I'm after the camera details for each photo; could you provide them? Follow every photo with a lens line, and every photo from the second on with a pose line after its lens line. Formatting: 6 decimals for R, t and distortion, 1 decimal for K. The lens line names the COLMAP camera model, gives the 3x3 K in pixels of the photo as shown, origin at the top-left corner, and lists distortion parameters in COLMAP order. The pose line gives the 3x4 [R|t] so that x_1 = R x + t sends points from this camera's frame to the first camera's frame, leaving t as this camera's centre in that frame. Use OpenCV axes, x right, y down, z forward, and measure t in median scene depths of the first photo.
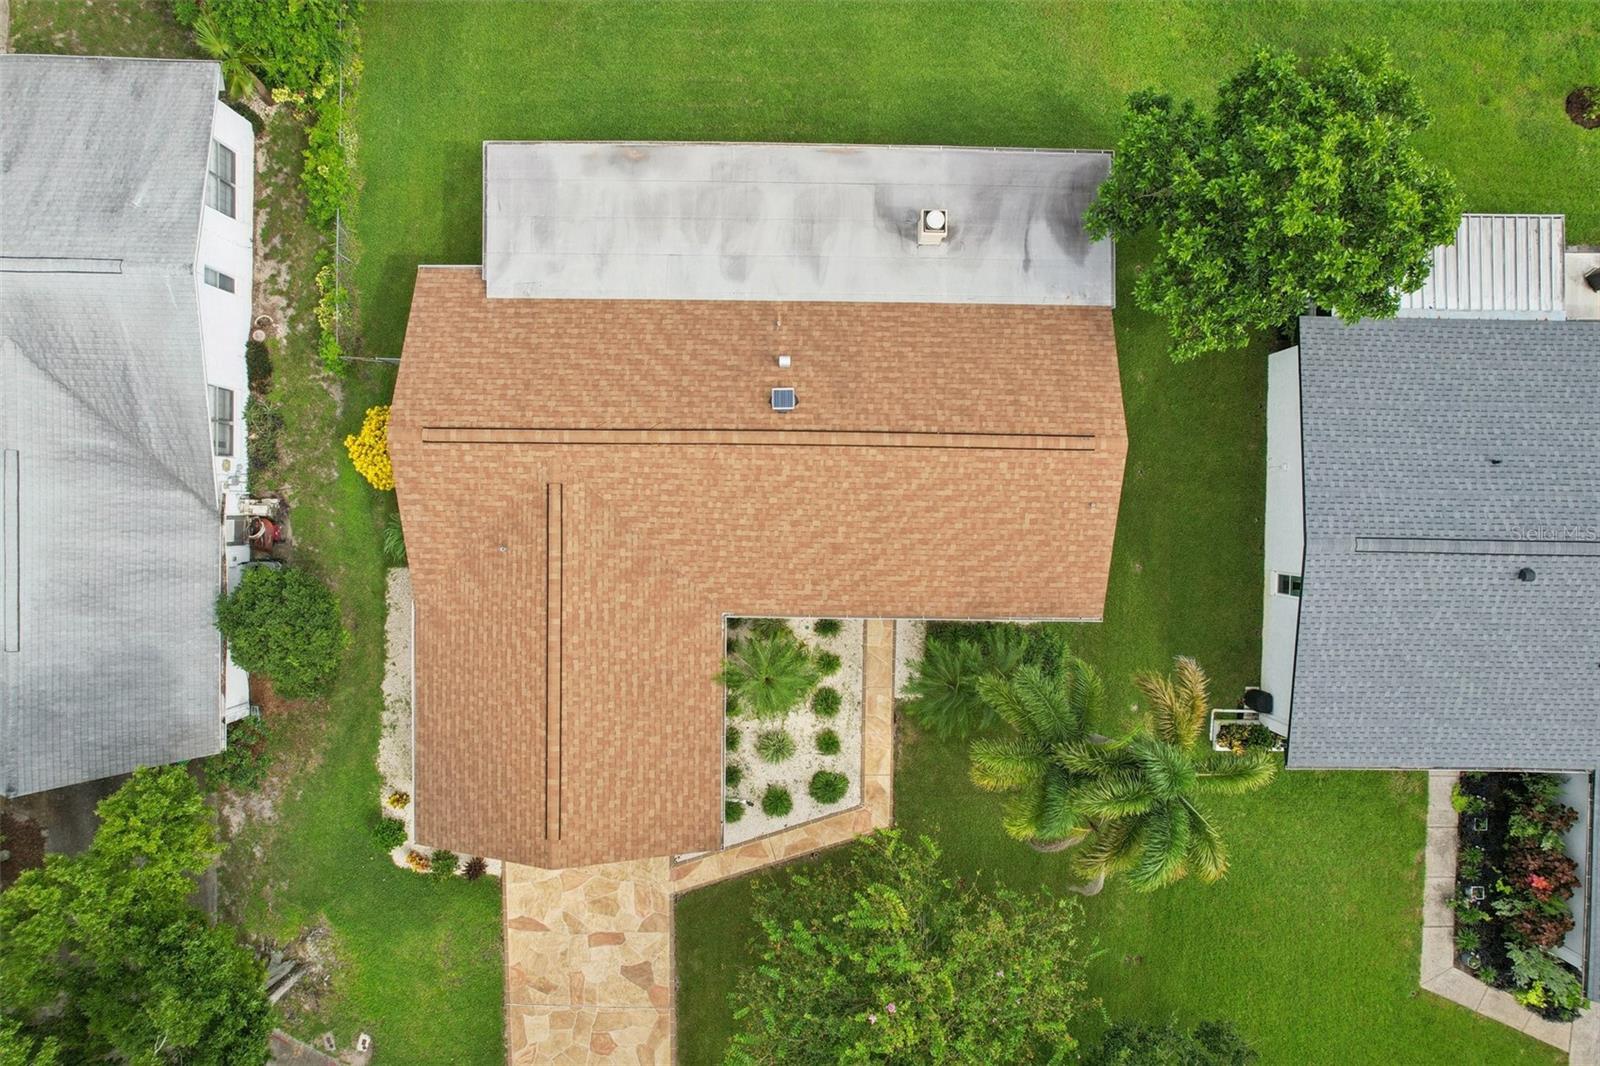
lens RADIAL K [[1027.0, 0, 800.0], [0, 1027.0, 533.0], [0, 0, 1]] dist [-0.087632, 0.085136]
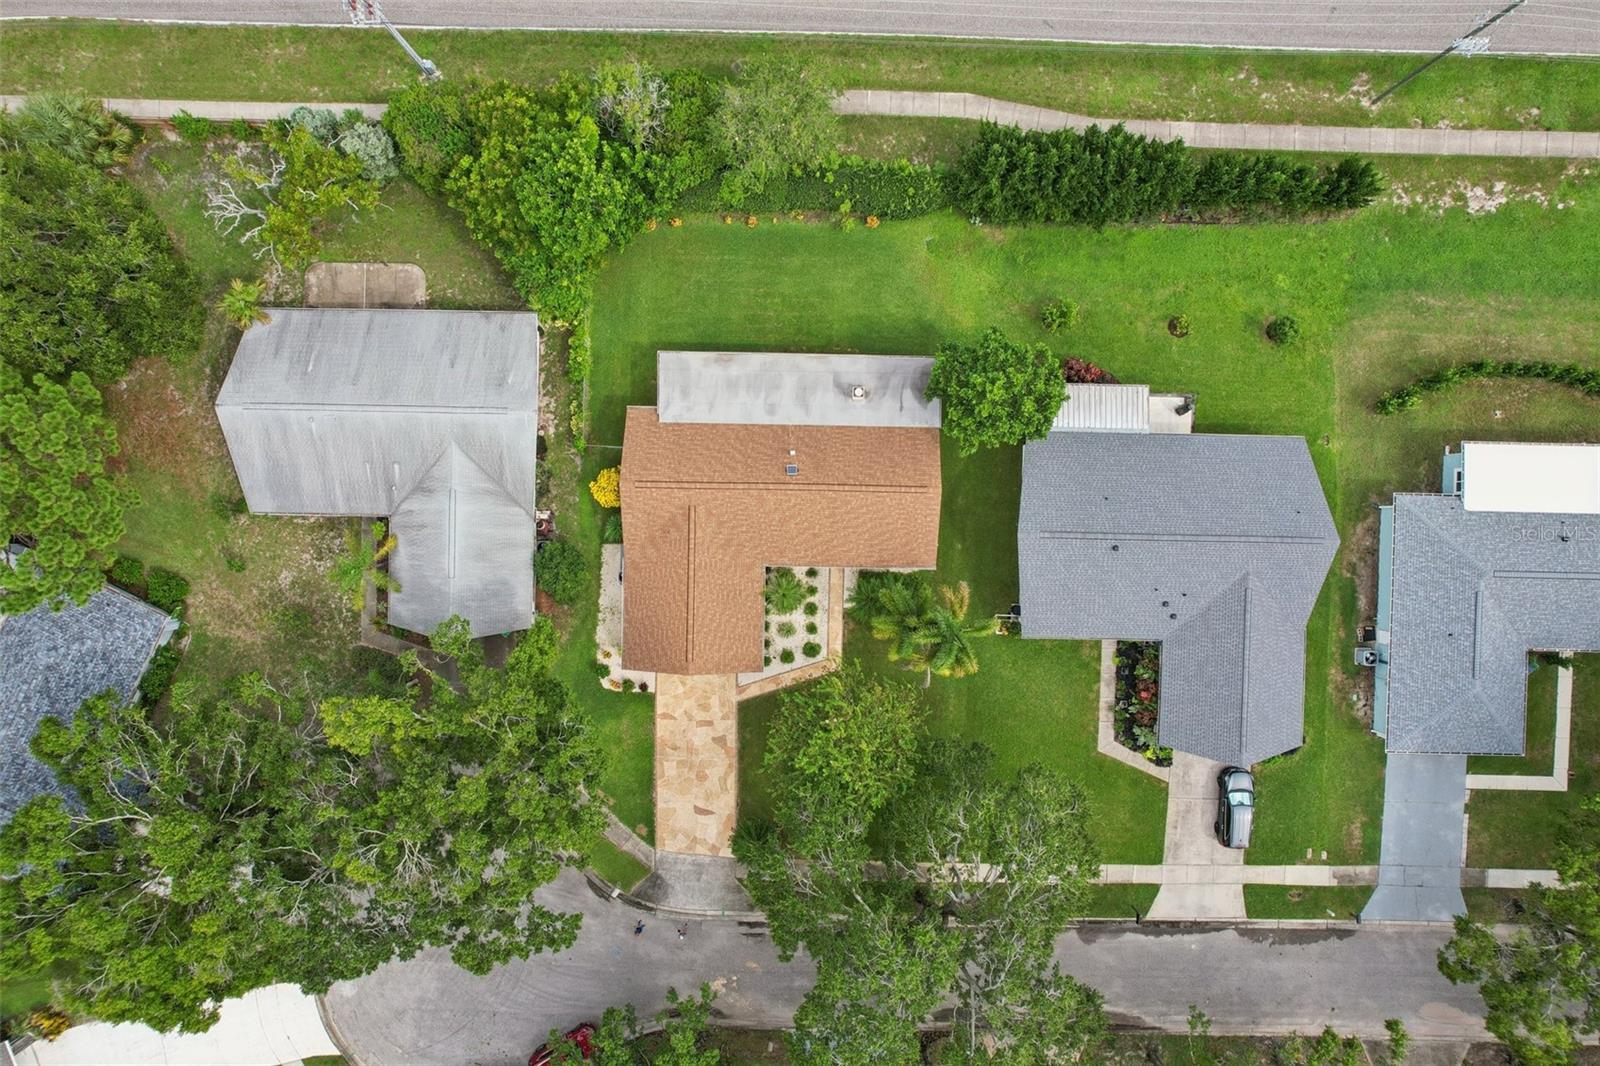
lens RADIAL K [[1027.0, 0, 800.0], [0, 1027.0, 533.0], [0, 0, 1]] dist [-0.087632, 0.085136]
pose [[0.999980, 0.006352, -0.000588, 0.003357], [-0.006357, 0.999954, -0.007162, 0.023723], [0.000542, 0.007166, 0.999974, -1.118784]]
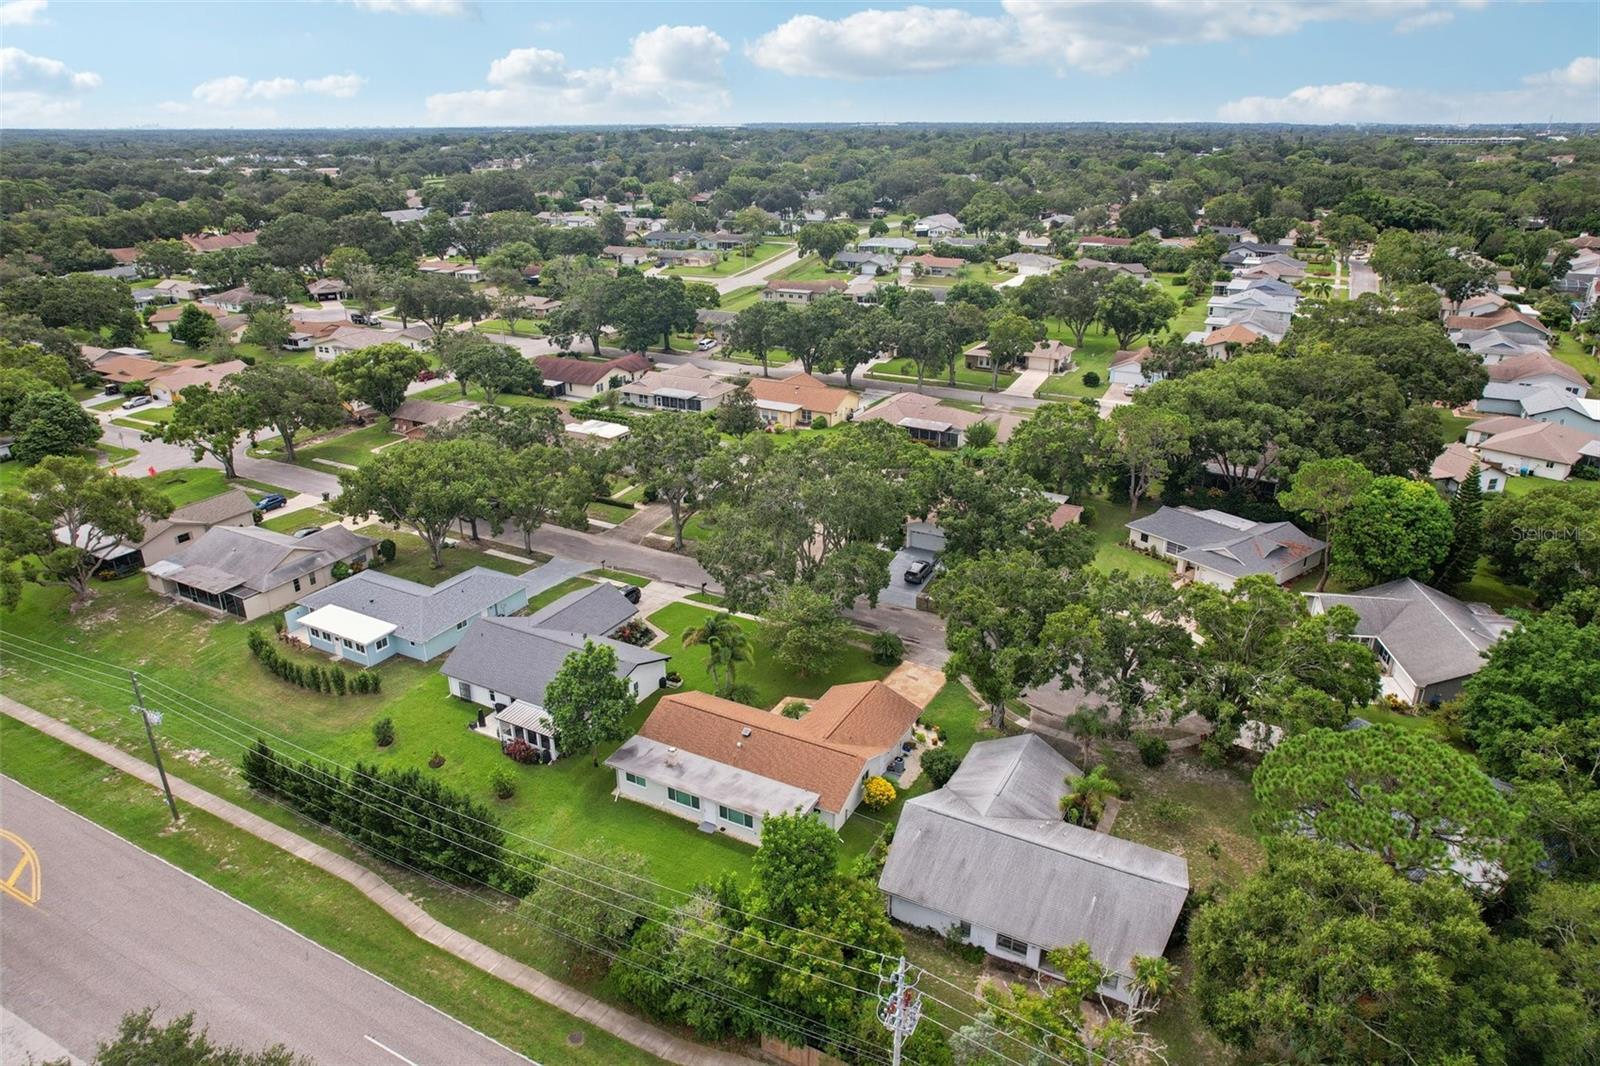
lens RADIAL K [[1027.0, 0, 800.0], [0, 1027.0, 533.0], [0, 0, 1]] dist [-0.087632, 0.085136]
pose [[-0.884354, -0.179471, 0.430939, -1.190200], [0.466753, -0.355208, 0.809919, -2.015751], [0.007716, 0.917397, 0.397898, -0.672335]]
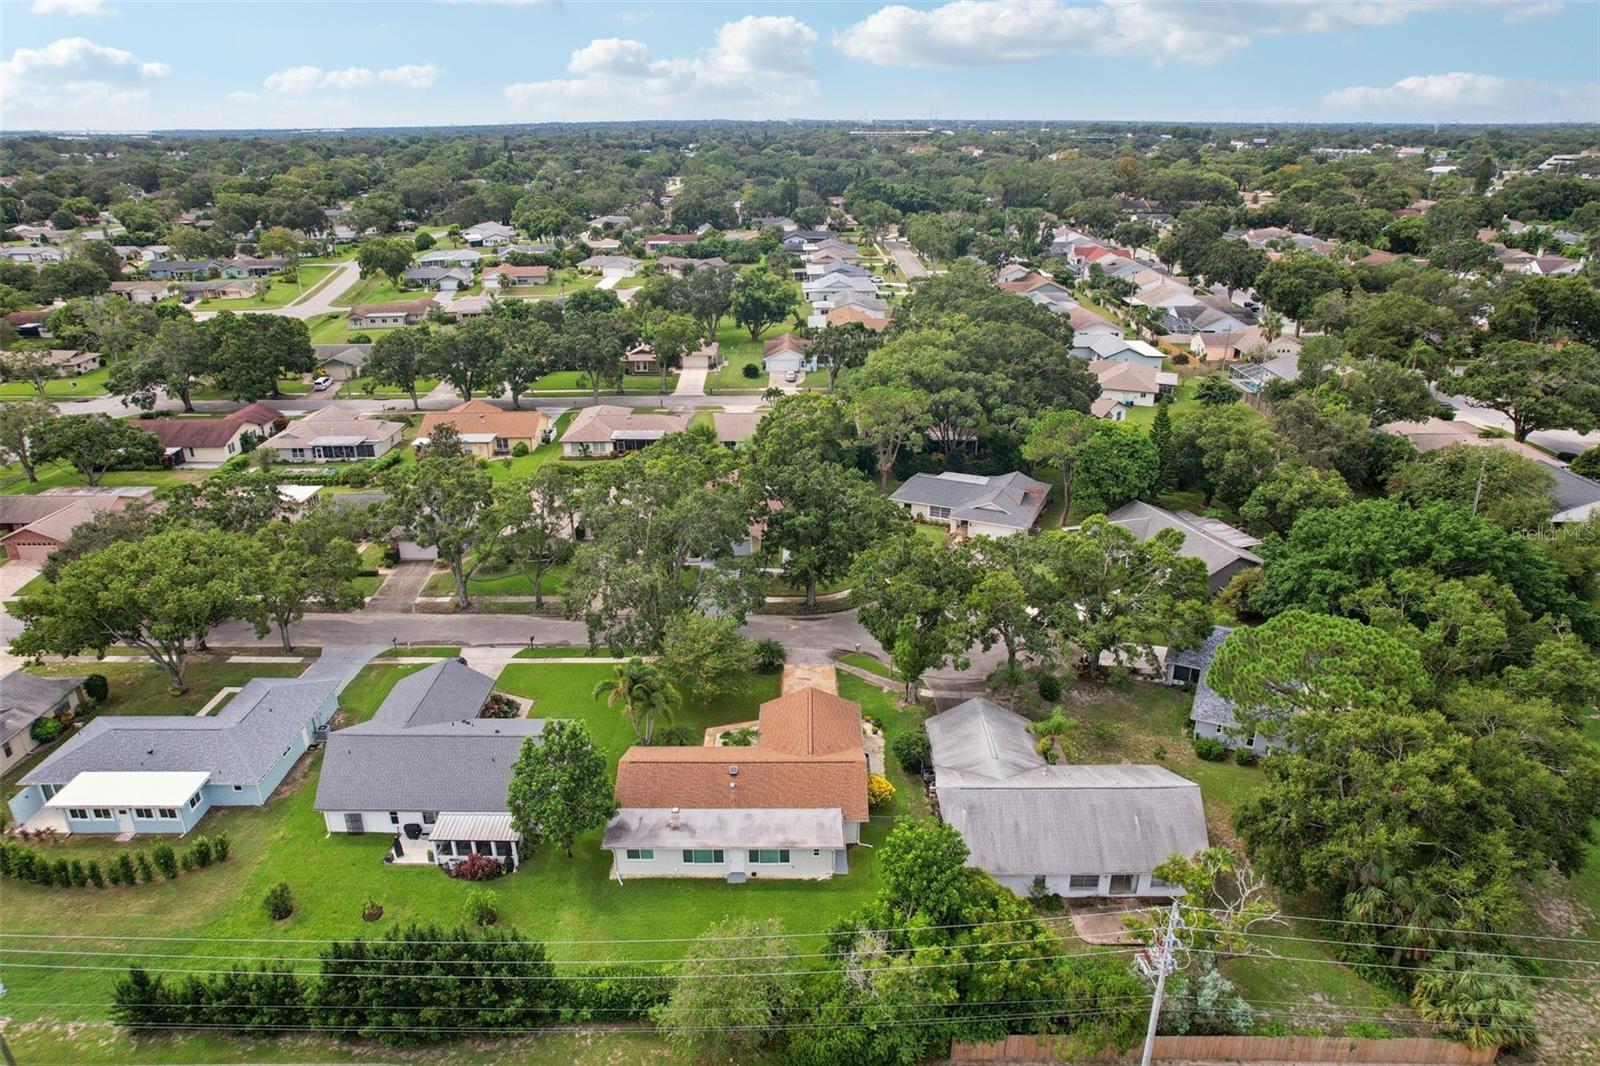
lens RADIAL K [[1014.9, 0, 801.2], [0, 1014.9, 558.7], [0, 0, 1]] dist [-0.070756, 0.059222]
pose [[-0.999970, 0.001851, -0.007466, -0.164401], [-0.007550, -0.421809, 0.906653, -2.166606], [-0.001471, 0.906683, 0.421810, -0.676136]]
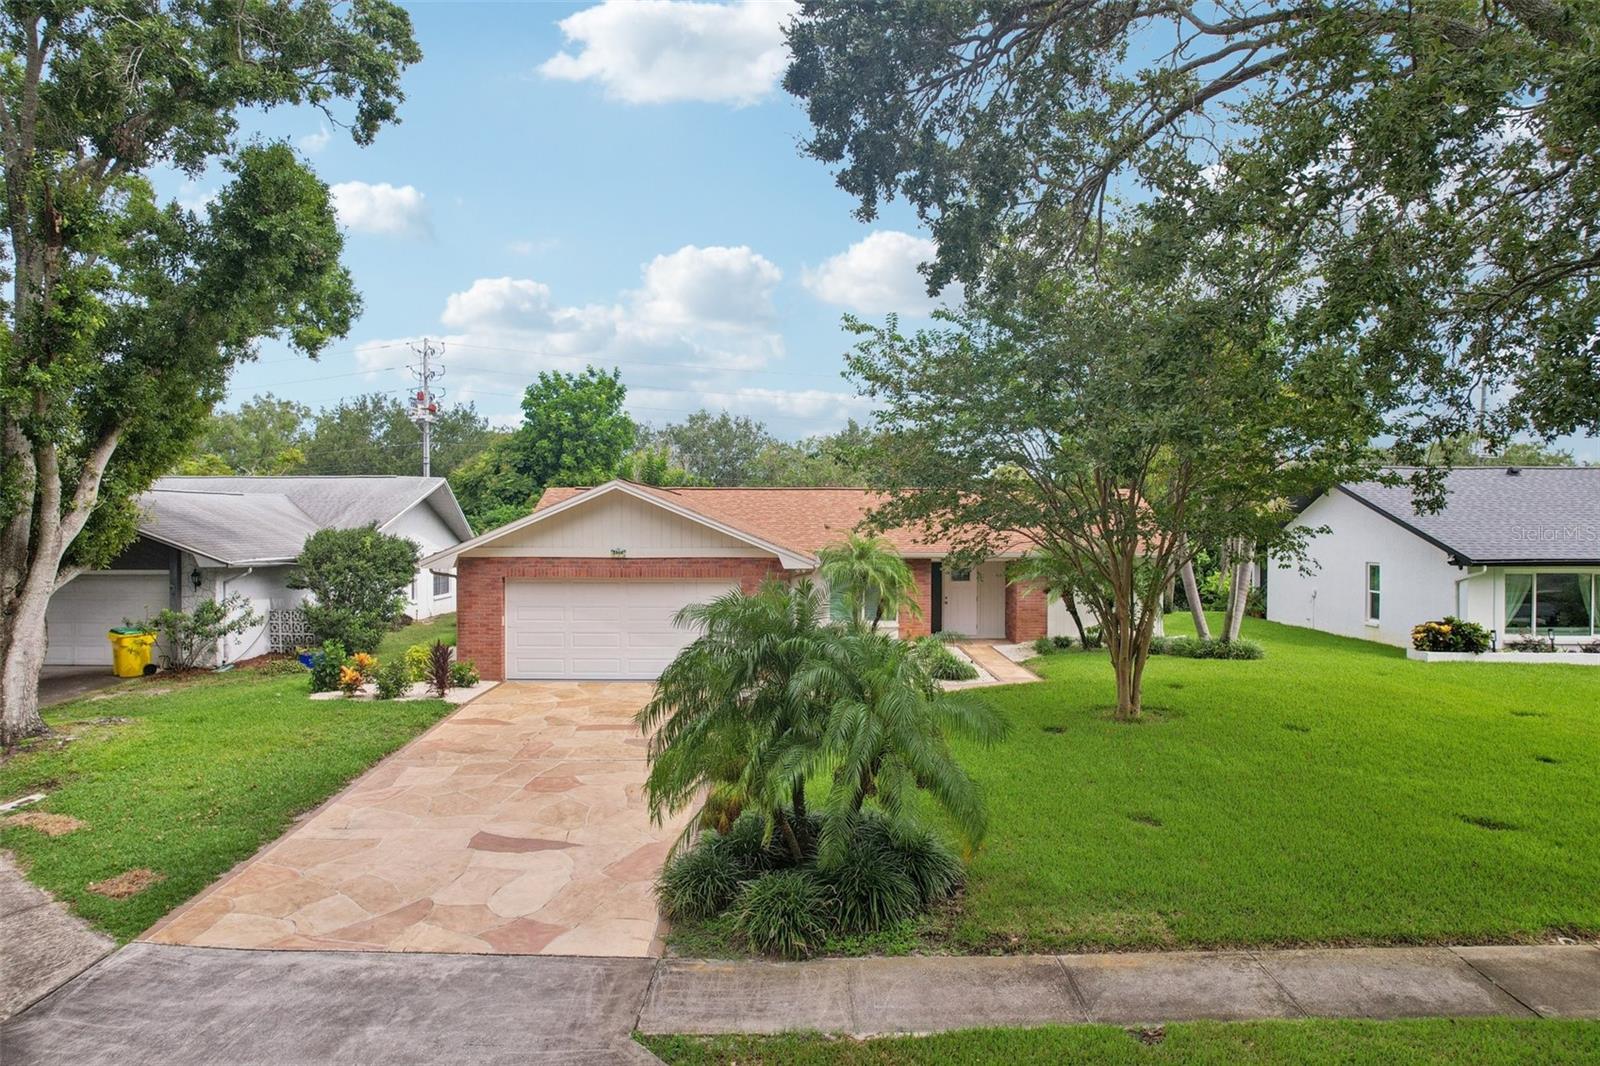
lens RADIAL K [[1027.0, 0, 800.0], [0, 1027.0, 533.0], [0, 0, 1]] dist [-0.087632, 0.085136]
pose [[0.999960, -0.006094, 0.006505, -0.086783], [0.006439, -0.010737, -0.999922, 0.999268], [0.006163, 0.999924, -0.010697, 0.910629]]
